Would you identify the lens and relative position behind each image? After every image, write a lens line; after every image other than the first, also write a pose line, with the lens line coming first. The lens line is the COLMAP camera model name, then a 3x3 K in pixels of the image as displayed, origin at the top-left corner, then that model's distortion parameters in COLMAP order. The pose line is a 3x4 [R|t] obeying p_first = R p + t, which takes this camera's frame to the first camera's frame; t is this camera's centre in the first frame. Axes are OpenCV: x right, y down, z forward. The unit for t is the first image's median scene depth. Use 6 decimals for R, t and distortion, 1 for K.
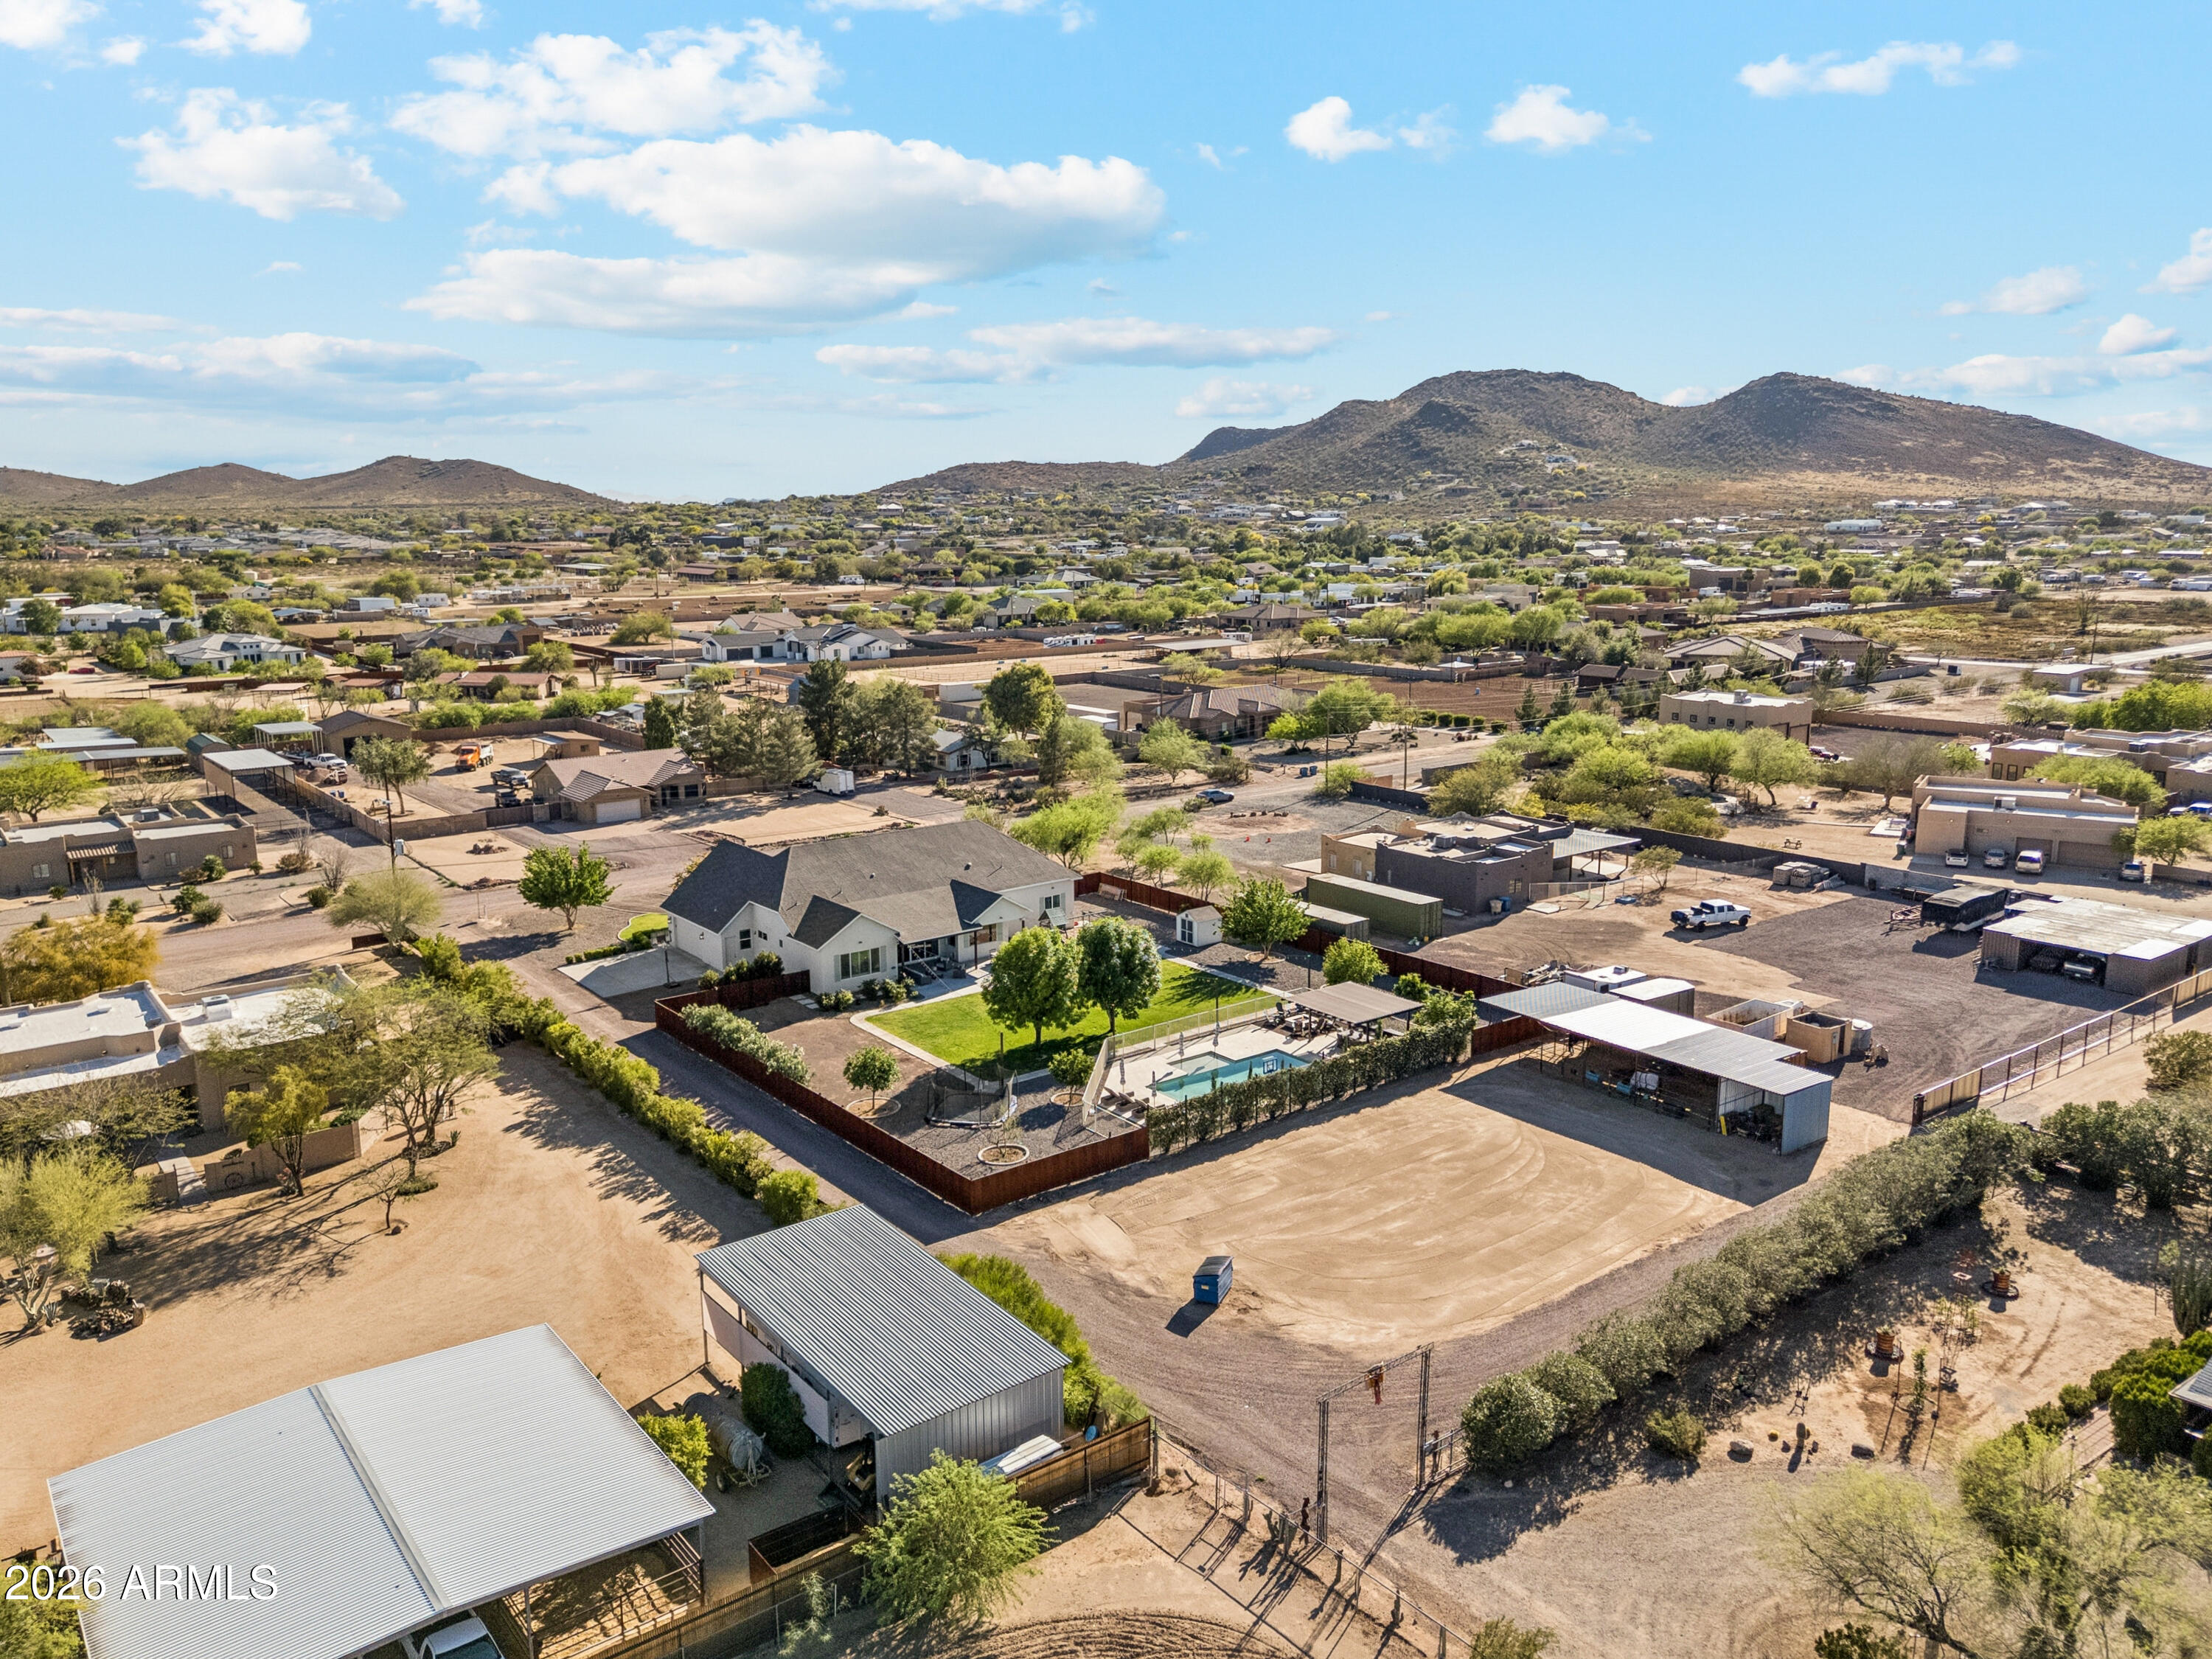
lens RADIAL K [[1665.9, 0, 1103.0], [0, 1665.9, 800.6], [0, 0, 1]] dist [0.067348, -0.065003]
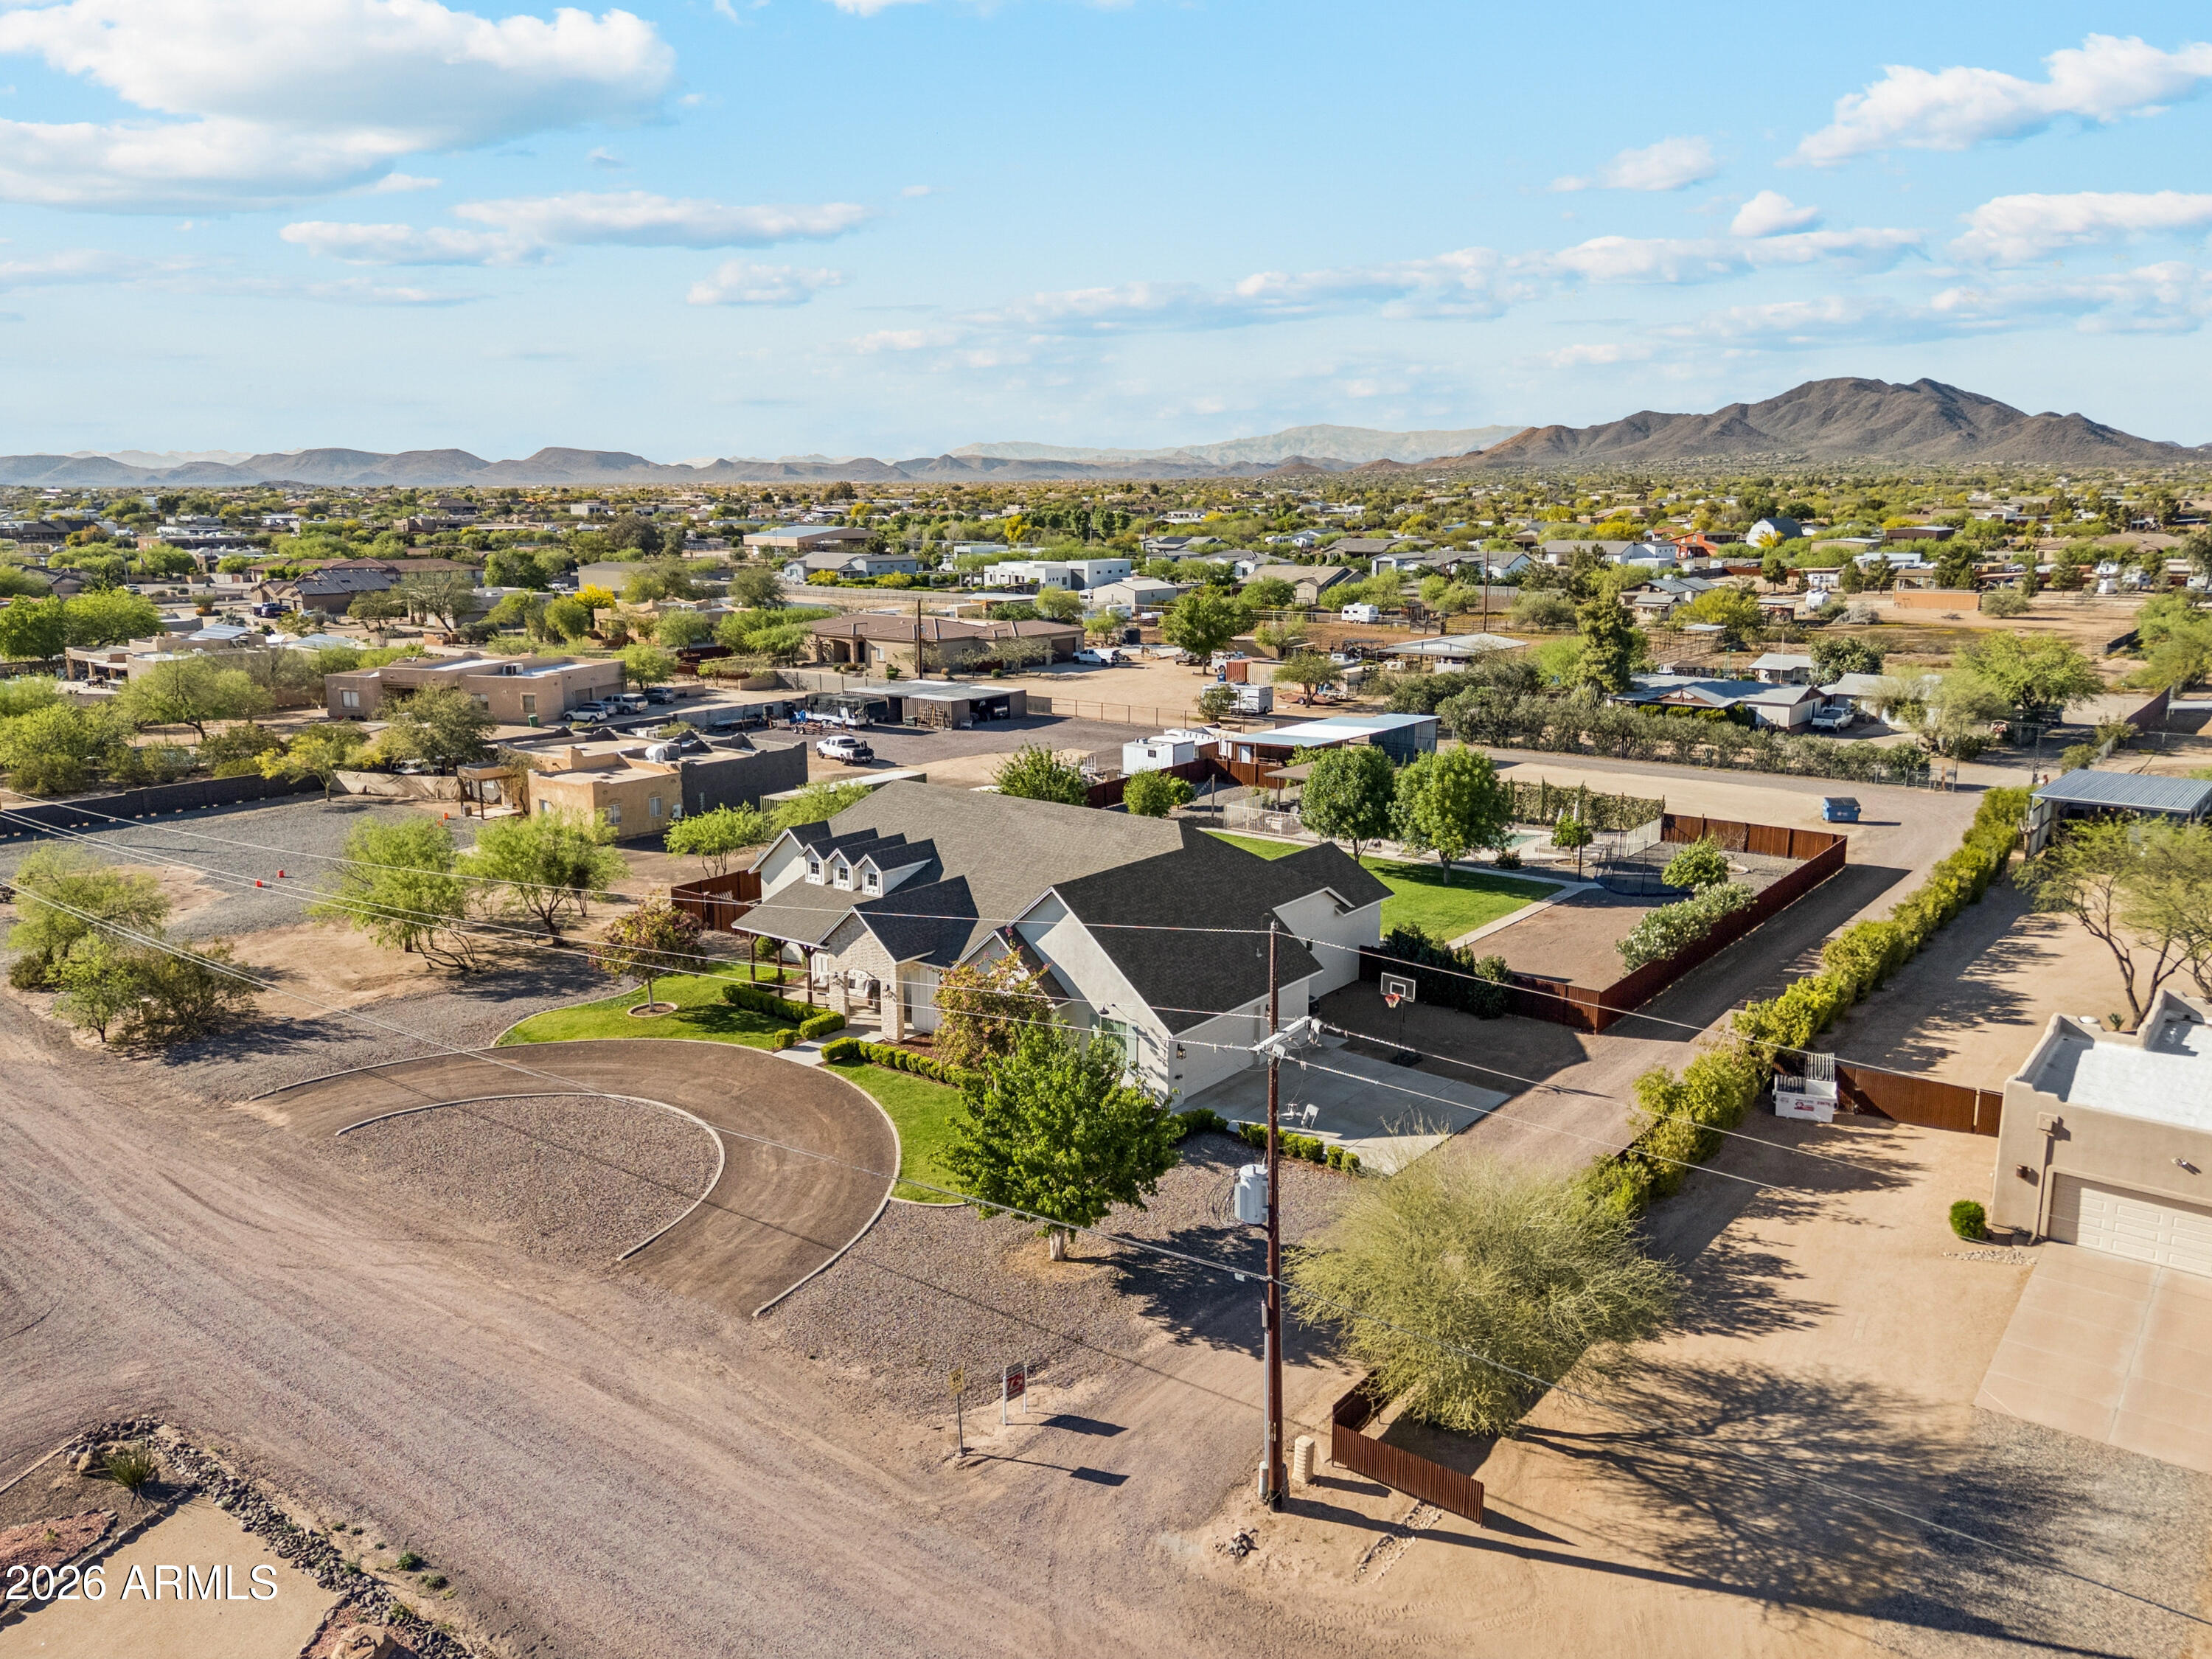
lens RADIAL K [[1643.4, 0, 1118.1], [0, 1643.4, 828.6], [0, 0, 1]] dist [0.077446, -0.070887]
pose [[-0.266567, -0.186015, 0.945696, -0.719573], [0.173942, 0.955803, 0.237033, -0.106093], [-0.947991, 0.227681, -0.222430, 1.174348]]
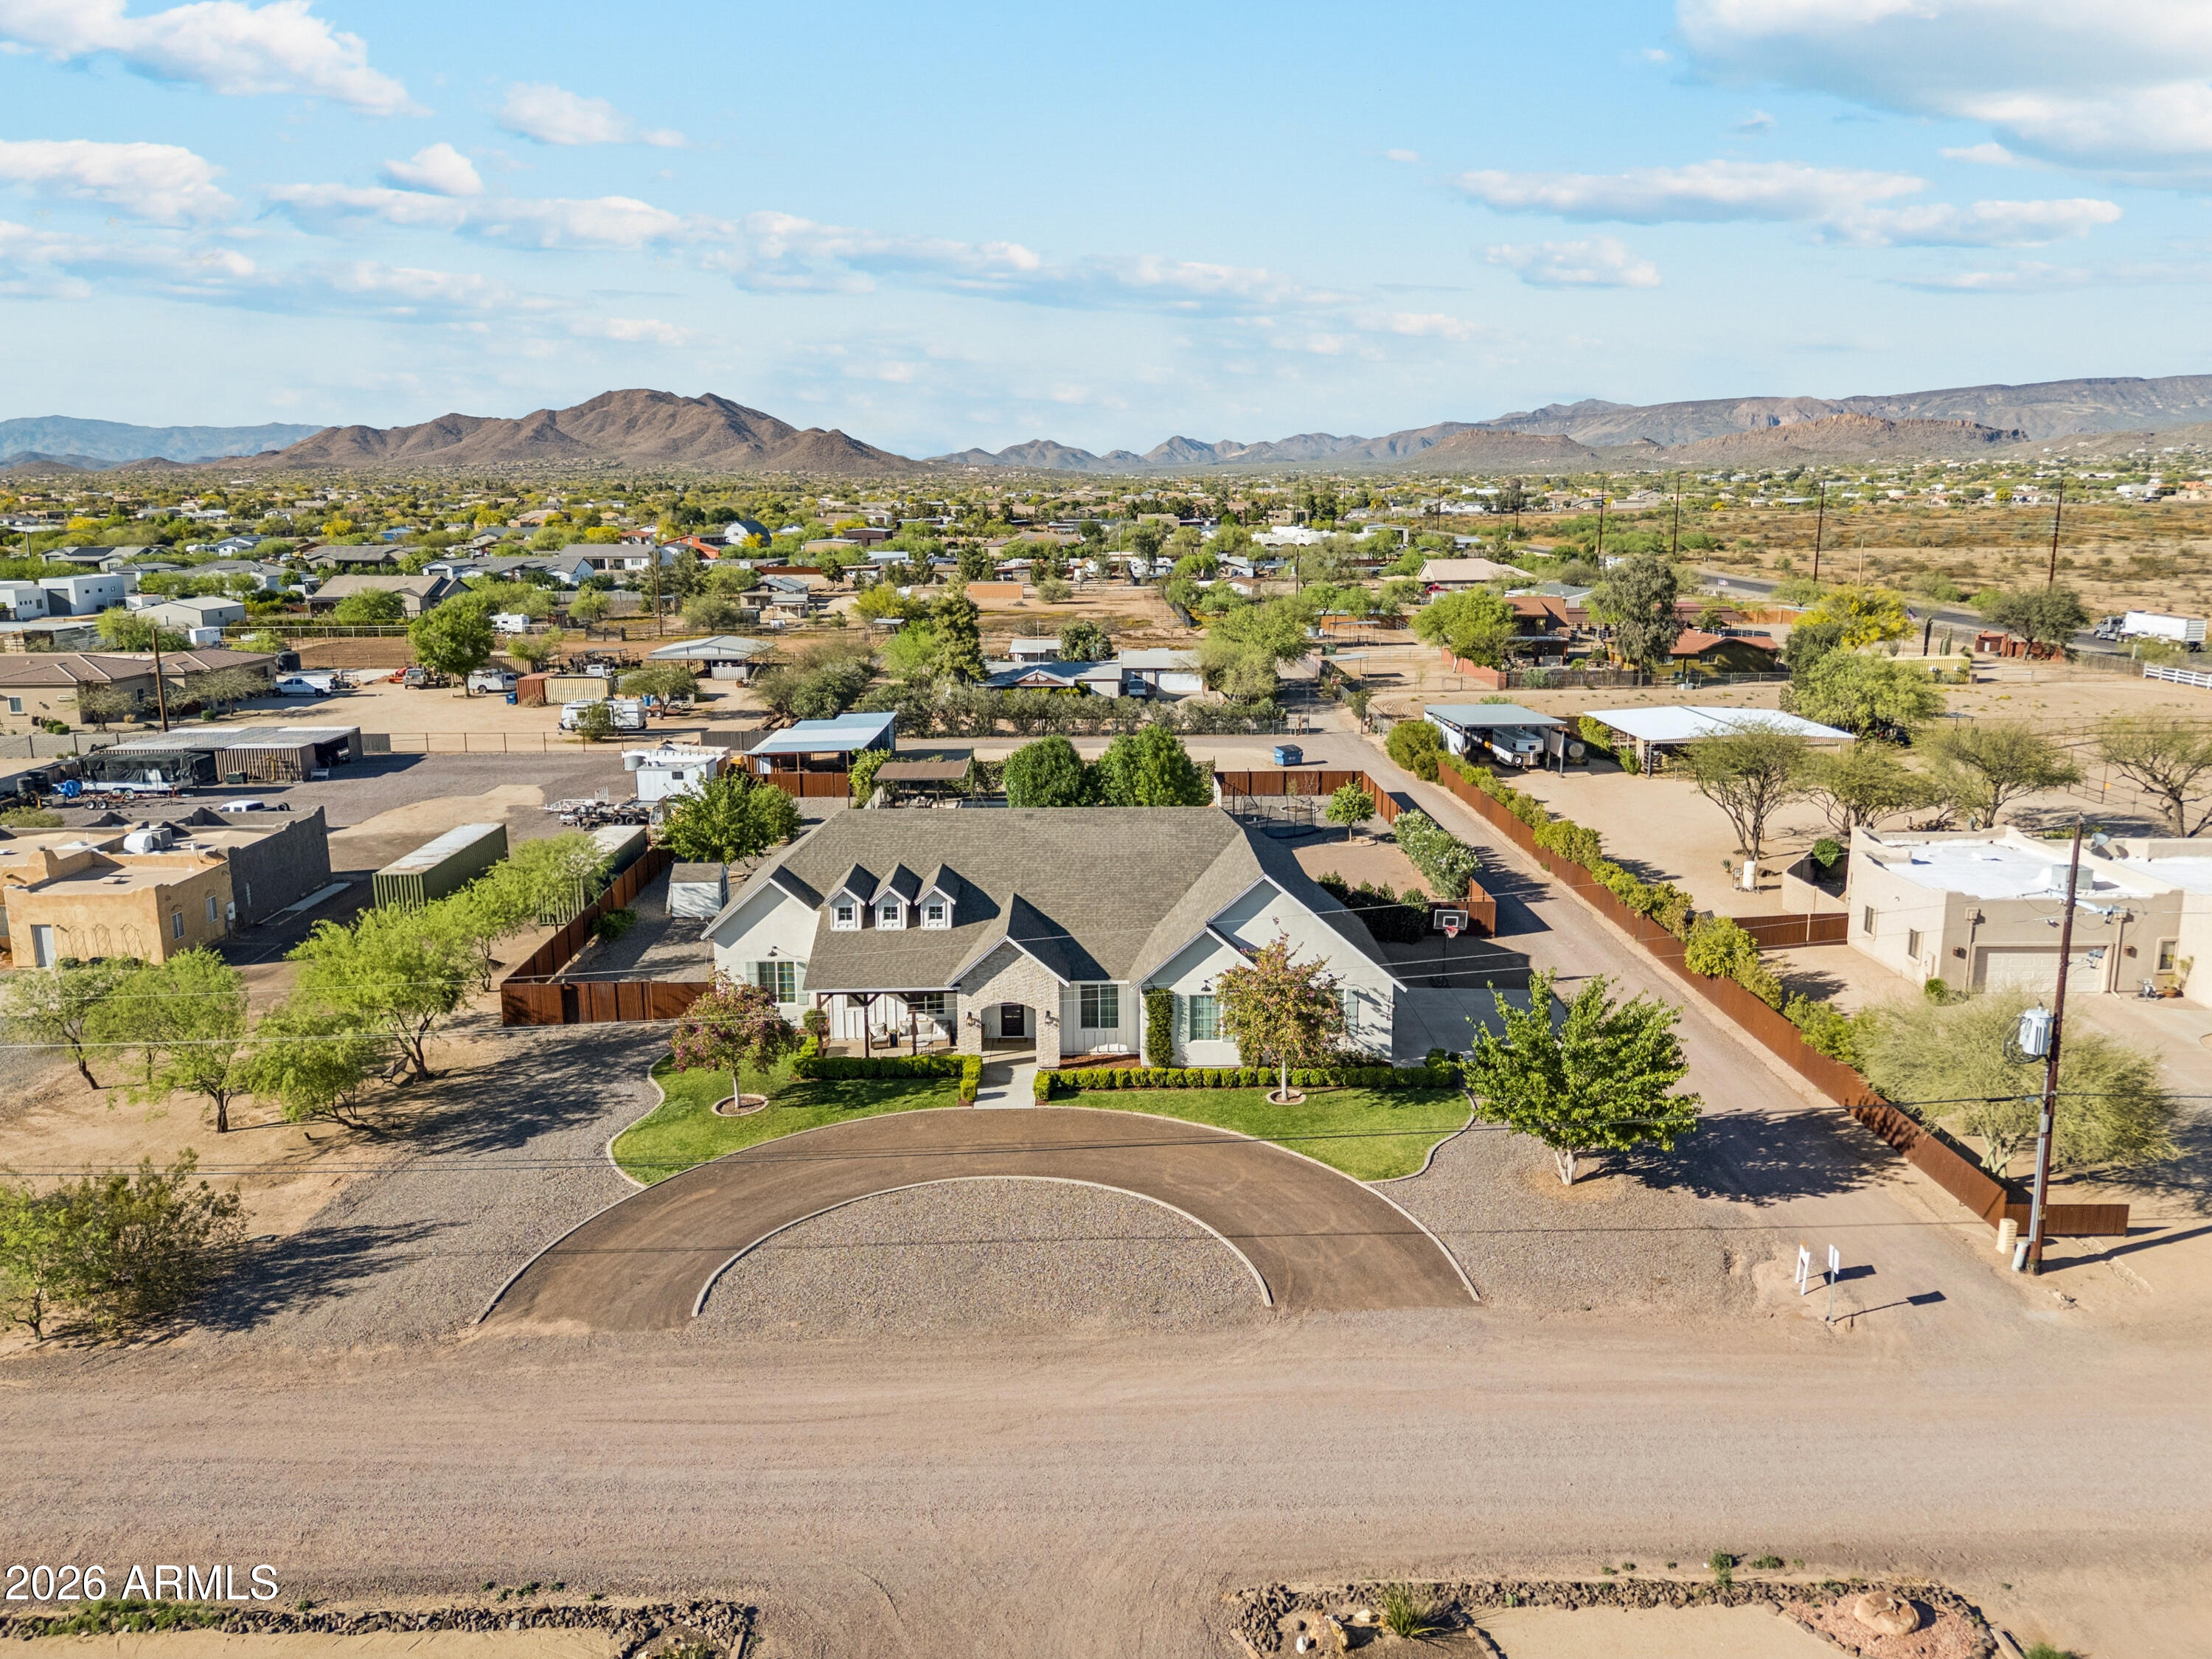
lens RADIAL K [[1620.1, 0, 1117.6], [0, 1620.1, 834.5], [0, 0, 1]] dist [0.081674, -0.069349]
pose [[-0.810284, -0.108566, 0.575894, -0.499731], [0.116666, 0.933139, 0.340061, -0.165690], [-0.574307, 0.342733, -0.743441, 1.489602]]
